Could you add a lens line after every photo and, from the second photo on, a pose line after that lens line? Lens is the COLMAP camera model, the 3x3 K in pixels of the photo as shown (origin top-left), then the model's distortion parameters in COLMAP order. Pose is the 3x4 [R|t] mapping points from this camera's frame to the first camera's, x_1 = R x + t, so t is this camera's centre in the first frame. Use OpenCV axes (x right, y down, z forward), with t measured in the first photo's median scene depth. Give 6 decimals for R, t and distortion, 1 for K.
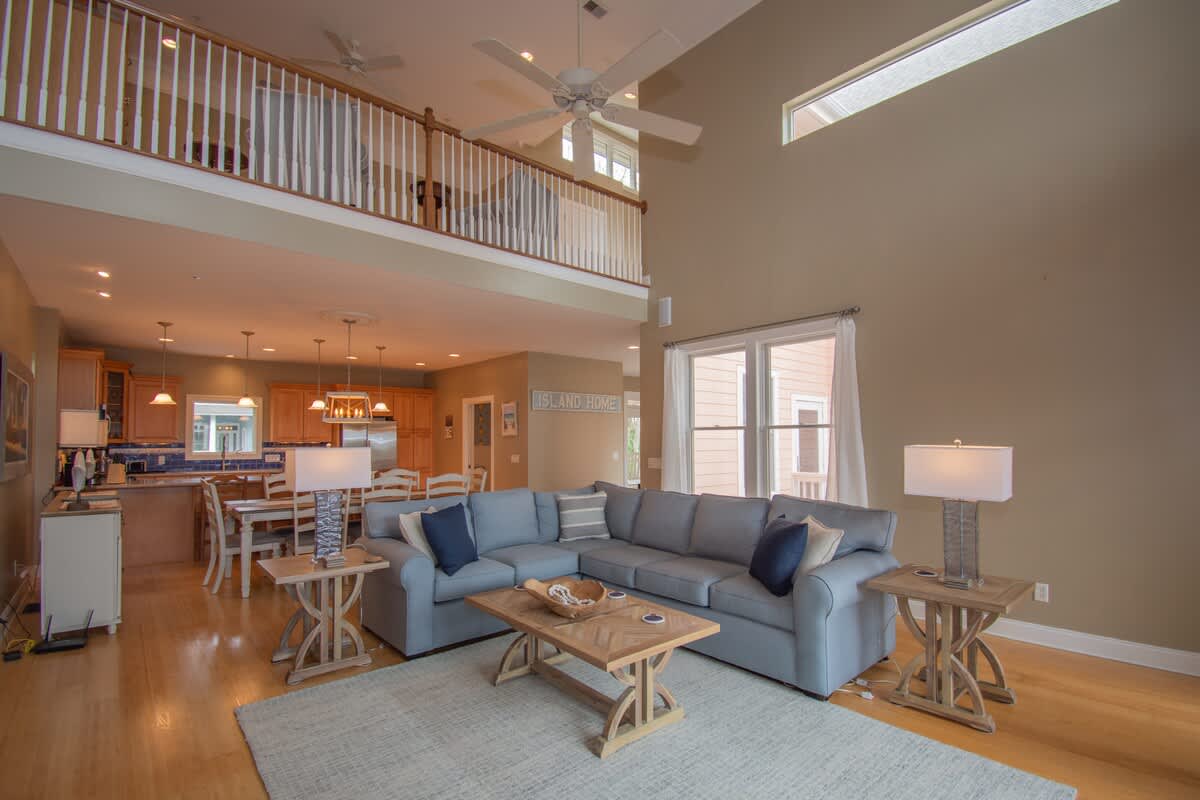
lens RADIAL K [[556.9, 0, 598.6], [0, 556.9, 410.6], [0, 0, 1]] dist [-0.000797, -0.000126]
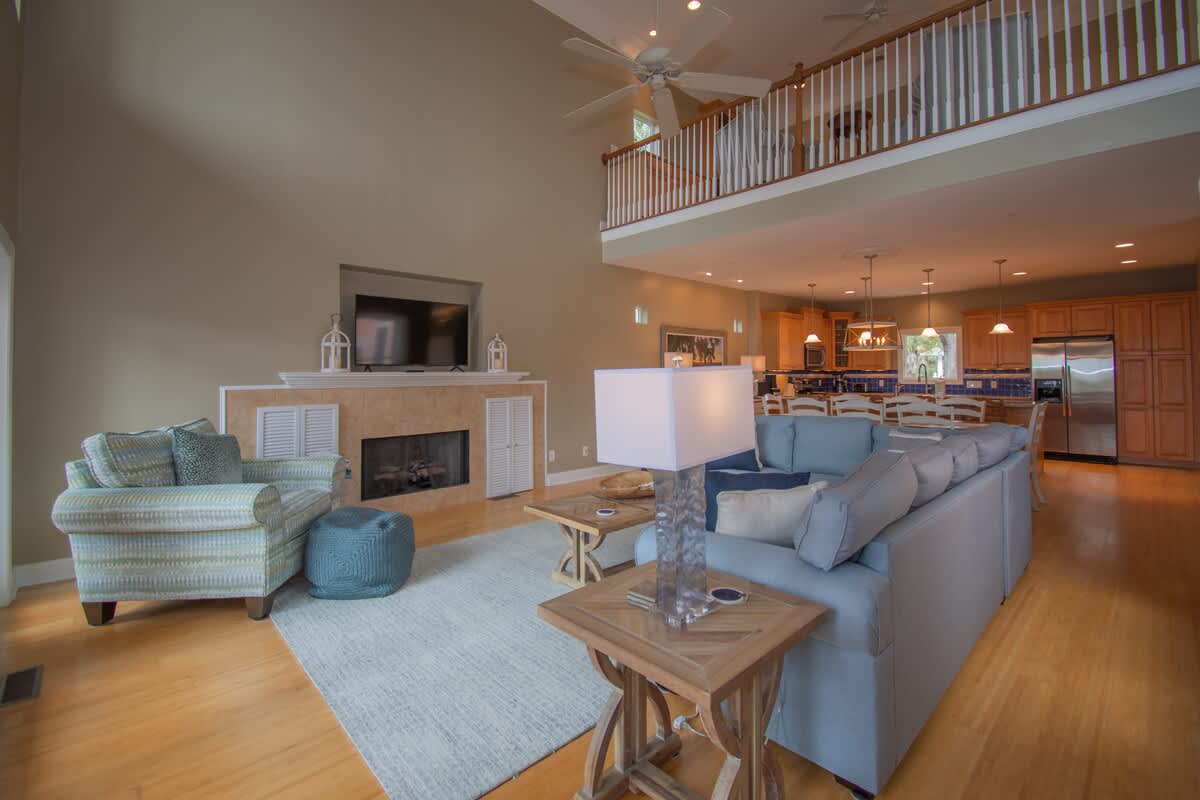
lens RADIAL K [[536.3, 0, 601.3], [0, 536.3, 351.7], [0, 0, 1]] dist [0.000270, 0.000173]
pose [[0.024668, -0.035888, -0.999051, 0.433899], [0.056819, 0.997790, -0.034439, 0.023186], [0.998080, -0.055916, 0.026653, 0.331782]]
